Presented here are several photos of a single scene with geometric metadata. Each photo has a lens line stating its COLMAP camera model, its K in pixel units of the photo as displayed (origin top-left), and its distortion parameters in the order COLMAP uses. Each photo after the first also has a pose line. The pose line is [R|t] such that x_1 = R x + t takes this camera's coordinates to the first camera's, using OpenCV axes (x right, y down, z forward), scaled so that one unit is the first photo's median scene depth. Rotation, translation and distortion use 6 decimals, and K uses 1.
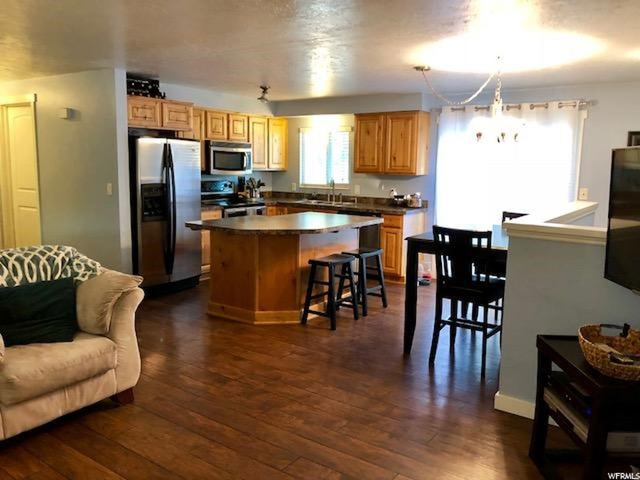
lens RADIAL K [[521.9, 0, 320.0], [0, 521.9, 240.0], [0, 0, 1]] dist [0.066863, -0.081274]
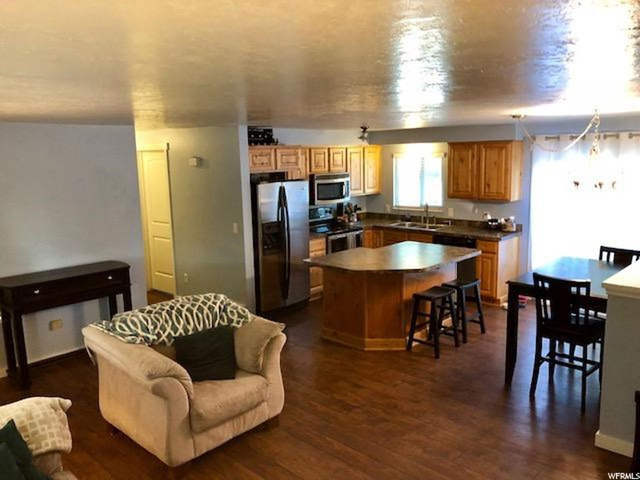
lens RADIAL K [[521.9, 0, 320.0], [0, 521.9, 240.0], [0, 0, 1]] dist [0.066863, -0.081274]
pose [[0.988317, -0.017236, -0.151437, -0.037701], [0.019871, 0.999676, 0.015906, -0.080153], [0.151114, -0.018729, 0.988339, -0.104904]]
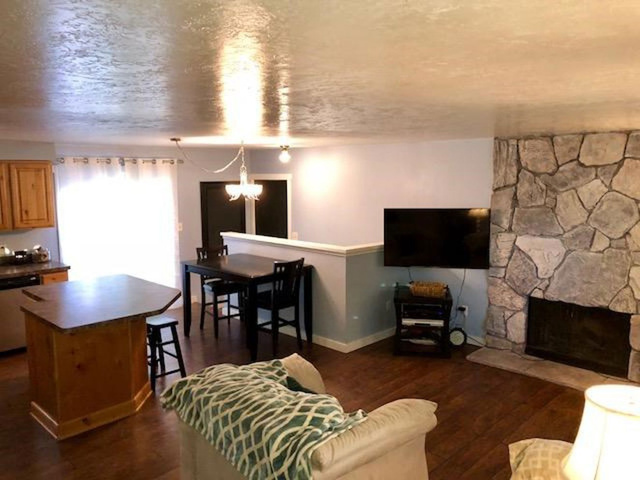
lens RADIAL K [[523.8, 0, 322.7], [0, 523.8, 240.8], [0, 0, 1]] dist [0.066430, -0.083695]
pose [[0.159855, -0.150041, 0.975671, -0.765347], [0.155232, 0.979905, 0.125258, -0.162210], [-0.974859, 0.131432, 0.179934, 0.396522]]
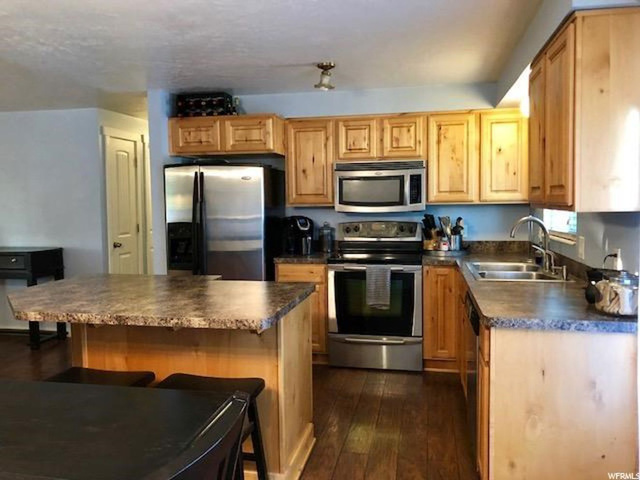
lens RADIAL K [[521.9, 0, 320.0], [0, 521.9, 240.0], [0, 0, 1]] dist [0.066863, -0.081274]
pose [[0.397695, 0.052613, -0.916008, 0.473224], [-0.118488, 0.992940, 0.005589, -0.106055], [0.909835, 0.106313, 0.401121, 0.835048]]
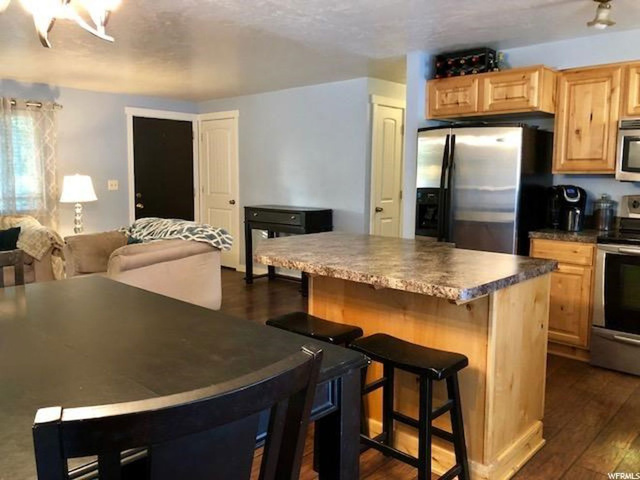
lens RADIAL K [[525.9, 0, 322.0], [0, 525.9, 234.0], [0, 0, 1]] dist [0.057060, -0.052008]
pose [[-0.130314, 0.096979, -0.986718, 0.457821], [-0.155807, 0.980836, 0.116978, -0.102675], [0.979154, 0.168982, -0.112707, 0.899926]]
